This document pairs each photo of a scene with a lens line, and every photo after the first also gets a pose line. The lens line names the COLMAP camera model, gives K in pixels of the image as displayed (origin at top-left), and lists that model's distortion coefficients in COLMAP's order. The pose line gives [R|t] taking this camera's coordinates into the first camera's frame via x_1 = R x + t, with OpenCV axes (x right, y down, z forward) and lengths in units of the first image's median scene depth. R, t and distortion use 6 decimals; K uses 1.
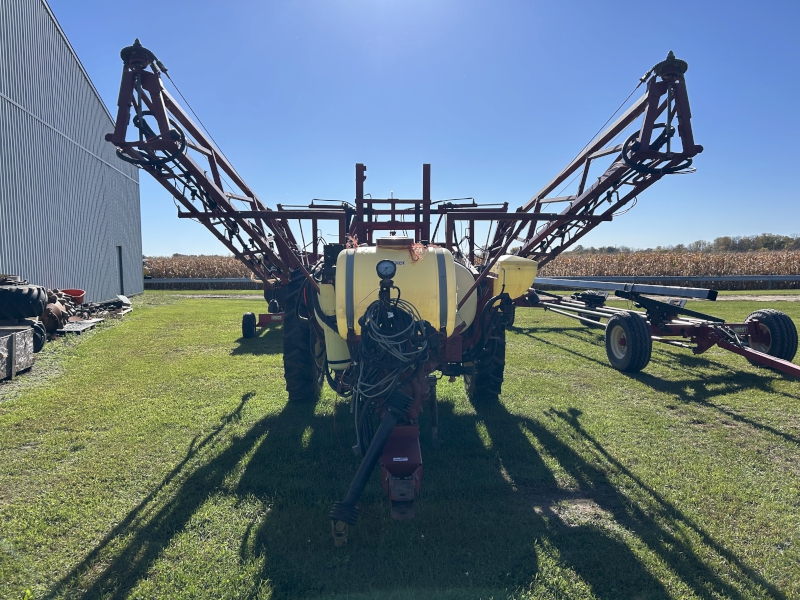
lens RADIAL K [[602.0, 0, 400.0], [0, 602.0, 300.0], [0, 0, 1]] dist [0.031948, -0.002979]
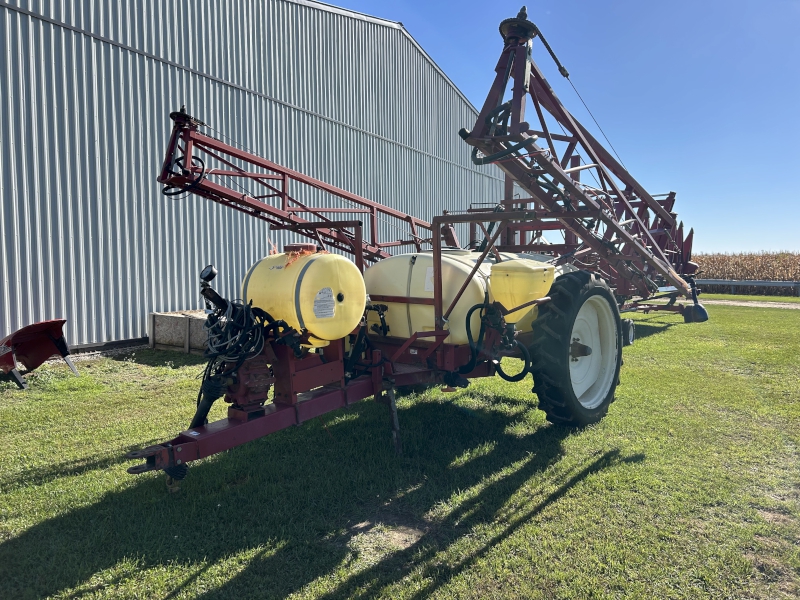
lens RADIAL K [[602.0, 0, 400.0], [0, 602.0, 300.0], [0, 0, 1]] dist [0.031948, -0.002979]
pose [[0.730085, 0.047005, -0.681738, 0.714664], [-0.046320, 0.998741, 0.019257, -0.026060], [0.681785, 0.017519, 0.731343, 0.256939]]
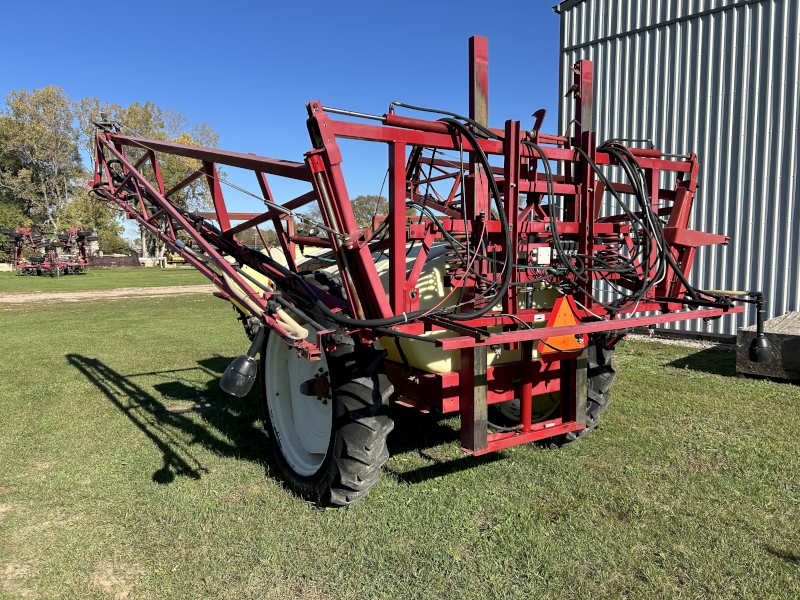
lens RADIAL K [[602.0, 0, 400.0], [0, 602.0, 300.0], [0, 0, 1]] dist [0.031948, -0.002979]
pose [[-0.850101, 0.045333, -0.524665, 0.500799], [-0.039348, 0.988035, 0.149125, -0.162341], [0.525147, 0.147415, -0.838146, 2.053819]]
